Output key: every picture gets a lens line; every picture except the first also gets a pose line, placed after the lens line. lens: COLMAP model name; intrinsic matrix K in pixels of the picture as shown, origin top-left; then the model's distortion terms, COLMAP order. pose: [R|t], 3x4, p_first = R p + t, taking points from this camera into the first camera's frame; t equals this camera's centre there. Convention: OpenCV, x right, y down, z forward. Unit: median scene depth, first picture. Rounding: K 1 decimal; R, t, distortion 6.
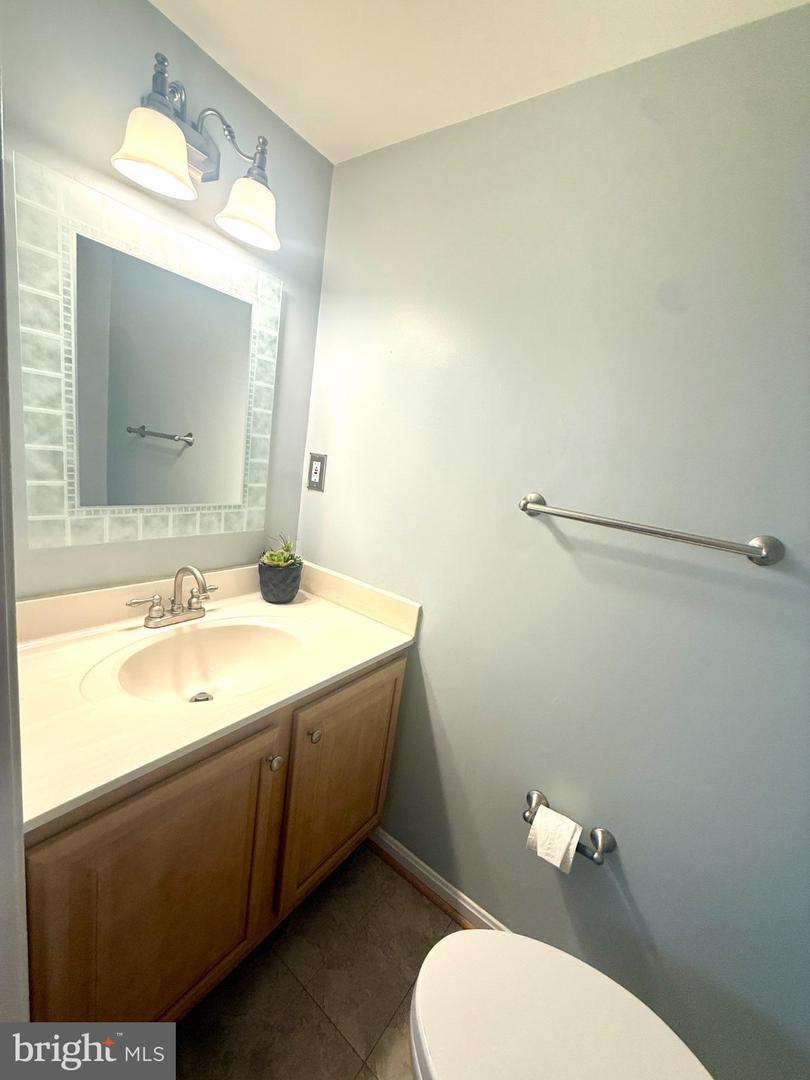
lens RADIAL K [[430.7, 0, 407.4], [0, 430.7, 536.7], [0, 0, 1]] dist [0.000240, -0.000079]
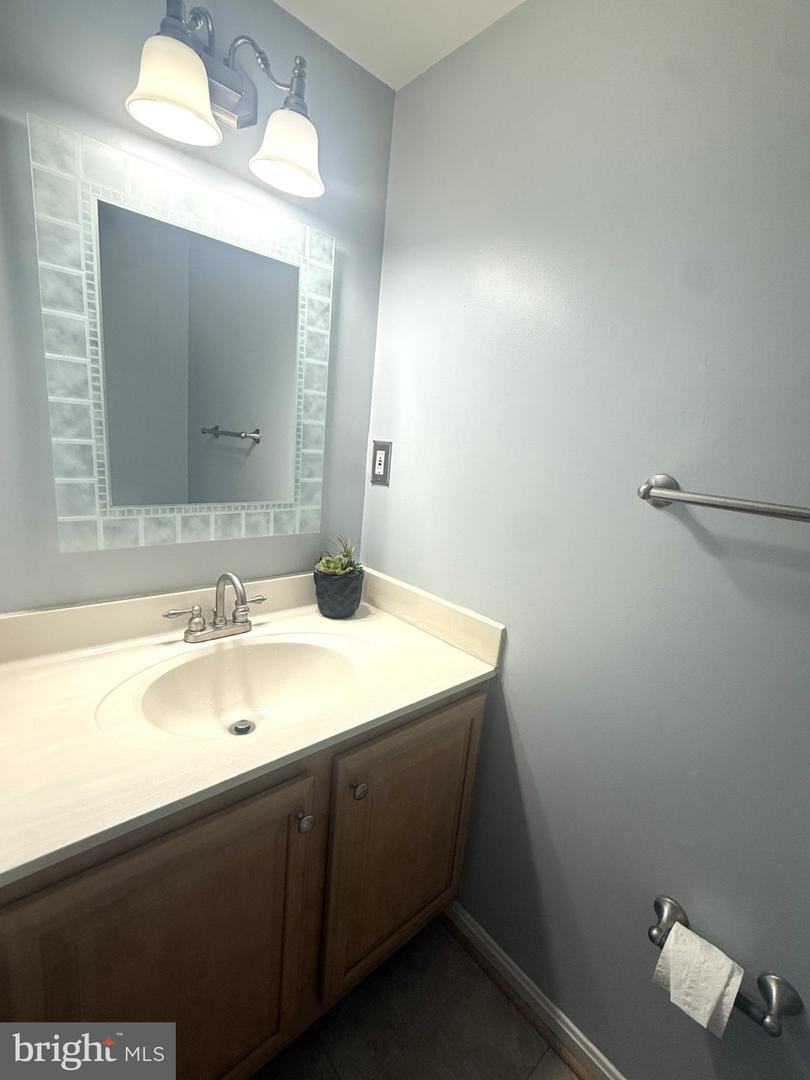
lens RADIAL K [[472.7, 0, 406.7], [0, 472.7, 539.5], [0, 0, 1]] dist [0.000372, -0.000275]
pose [[0.975829, -0.005988, -0.218453, 0.052848], [0.004268, 0.999956, -0.008342, 0.009738], [0.218493, 0.007208, 0.975812, 0.146648]]
